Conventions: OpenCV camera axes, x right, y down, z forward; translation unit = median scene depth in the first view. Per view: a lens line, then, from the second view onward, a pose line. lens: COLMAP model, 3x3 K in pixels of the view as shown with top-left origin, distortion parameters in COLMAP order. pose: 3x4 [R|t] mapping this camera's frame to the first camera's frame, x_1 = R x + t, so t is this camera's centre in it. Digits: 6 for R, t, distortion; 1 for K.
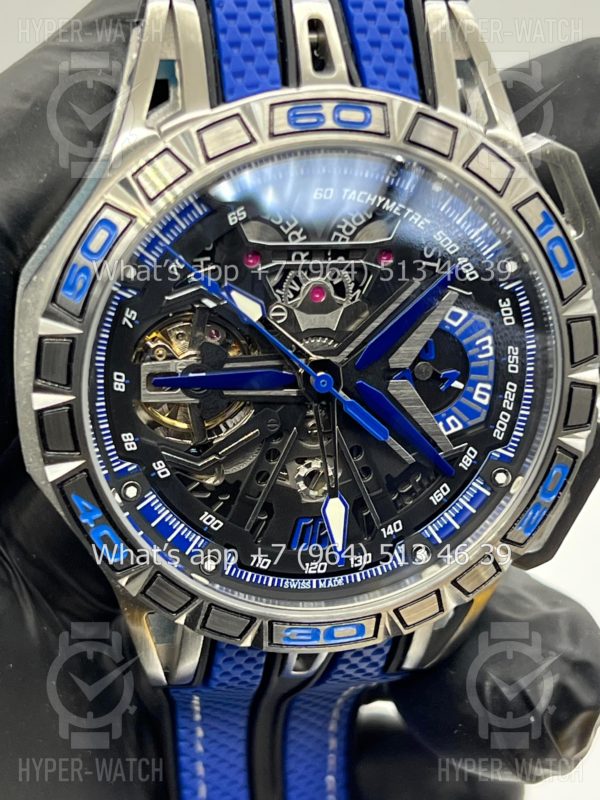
lens RADIAL K [[1885.4, 0, 301.6], [0, 1885.4, 397.6], [0, 0, 1]] dist [0.148437, 0.000000]
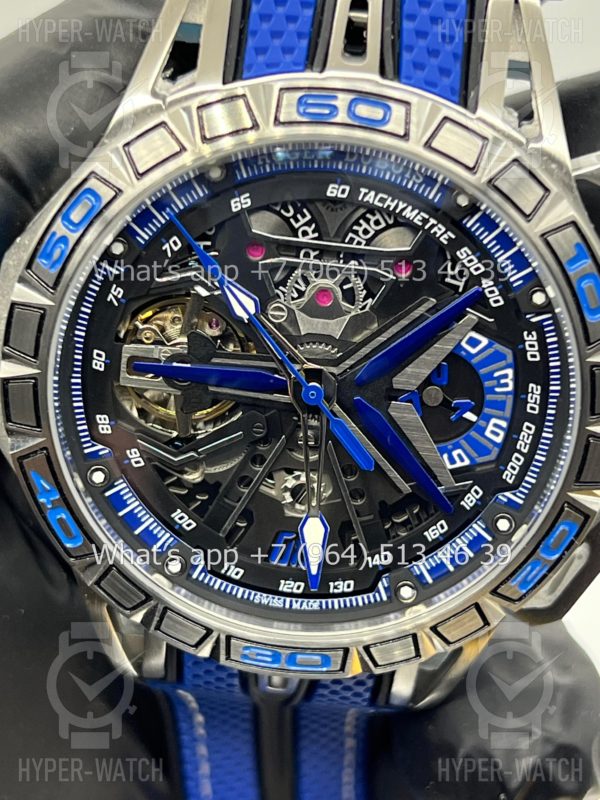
lens RADIAL K [[1885.4, 0, 305.3], [0, 1885.4, 396.0], [0, 0, 1]] dist [0.148437, 0.000000]
pose [[0.970730, 0.154515, -0.183868, 0.175828], [-0.145596, 0.987453, 0.061143, -0.062185], [0.191009, -0.032583, 0.981047, 0.094621]]
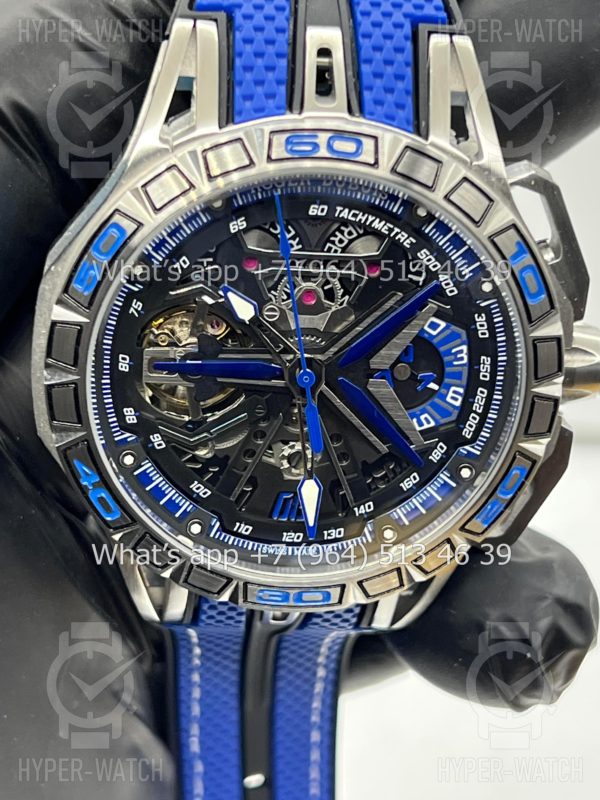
lens RADIAL K [[1885.4, 0, 299.4], [0, 1885.4, 400.6], [0, 0, 1]] dist [0.148437, 0.000000]
pose [[0.992525, 0.089402, -0.083074, 0.099999], [-0.081010, 0.991743, 0.099418, -0.104111], [0.091276, -0.091945, 0.991572, -0.101013]]
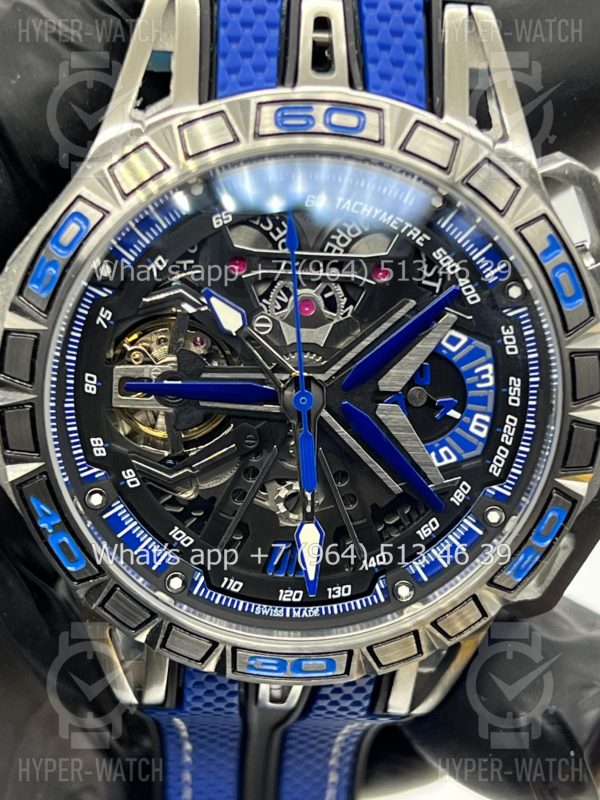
lens RADIAL K [[1885.4, 0, 294.9], [0, 1885.4, 398.9], [0, 0, 1]] dist [0.148437, 0.000000]
pose [[0.989711, 0.074725, -0.122017, 0.121448], [-0.076019, 0.997088, -0.005981, -0.002753], [0.121215, 0.015195, 0.992510, 0.060271]]
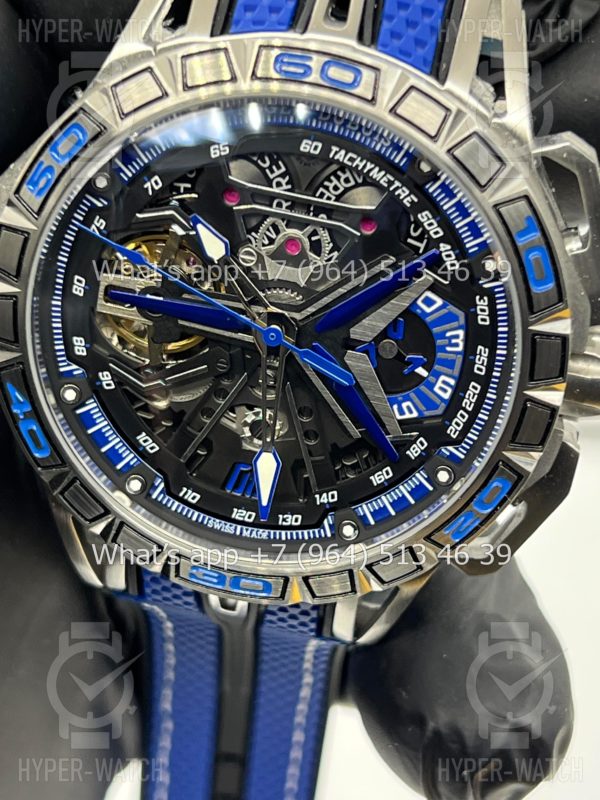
lens RADIAL K [[1885.4, 0, 317.3], [0, 1885.4, 404.5], [0, 0, 1]] dist [0.148437, 0.000000]
pose [[0.938103, 0.251466, -0.238174, 0.273356], [-0.234571, 0.967219, 0.097285, -0.073707], [0.254830, -0.035395, 0.966338, 0.056189]]
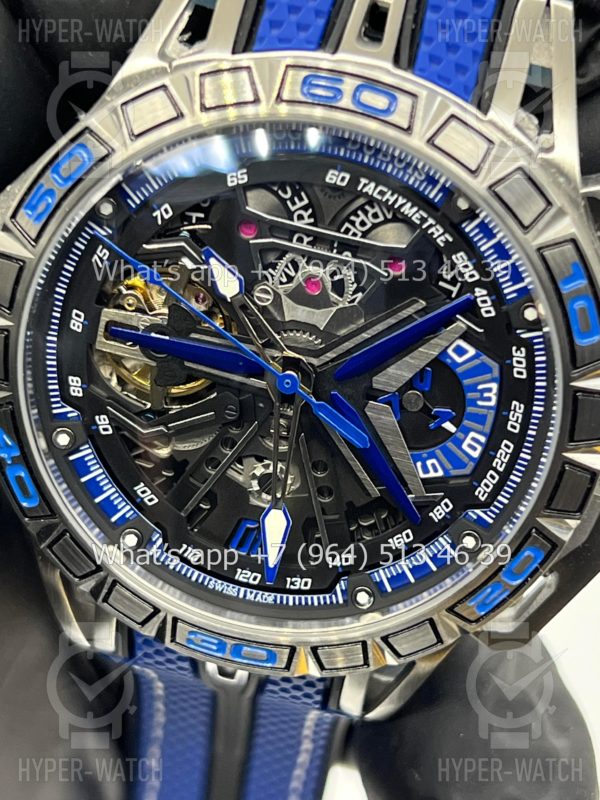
lens RADIAL K [[1885.4, 0, 313.2], [0, 1885.4, 395.5], [0, 0, 1]] dist [0.148437, 0.000000]
pose [[0.931136, 0.277729, -0.236331, 0.233485], [-0.266647, 0.960609, 0.078299, -0.074658], [0.248768, -0.009890, 0.968513, 0.135517]]
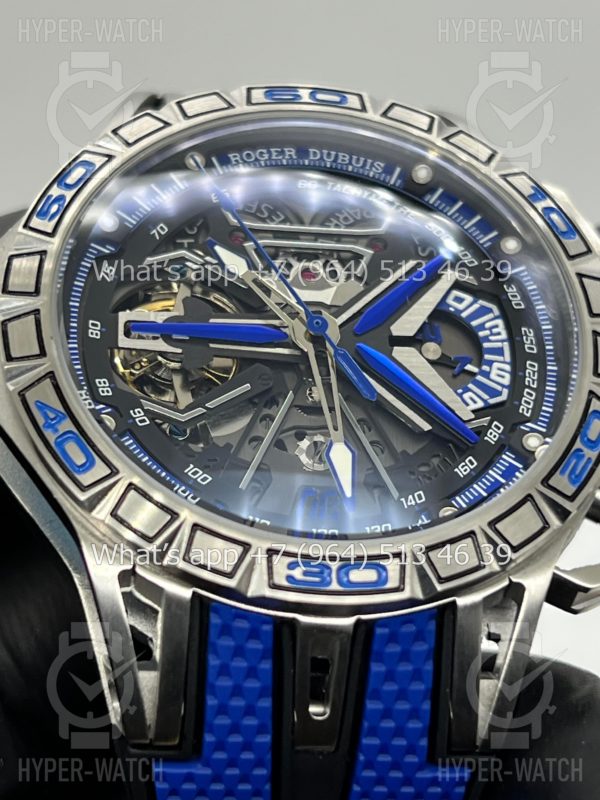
lens RADIAL K [[1885.4, 0, 298.3], [0, 1885.4, 400.3], [0, 0, 1]] dist [0.148437, 0.000000]
pose [[0.996186, -0.082269, -0.029059, 0.025602], [0.034103, 0.673701, -0.738217, 0.684527], [0.080310, 0.734411, 0.673937, 0.406429]]
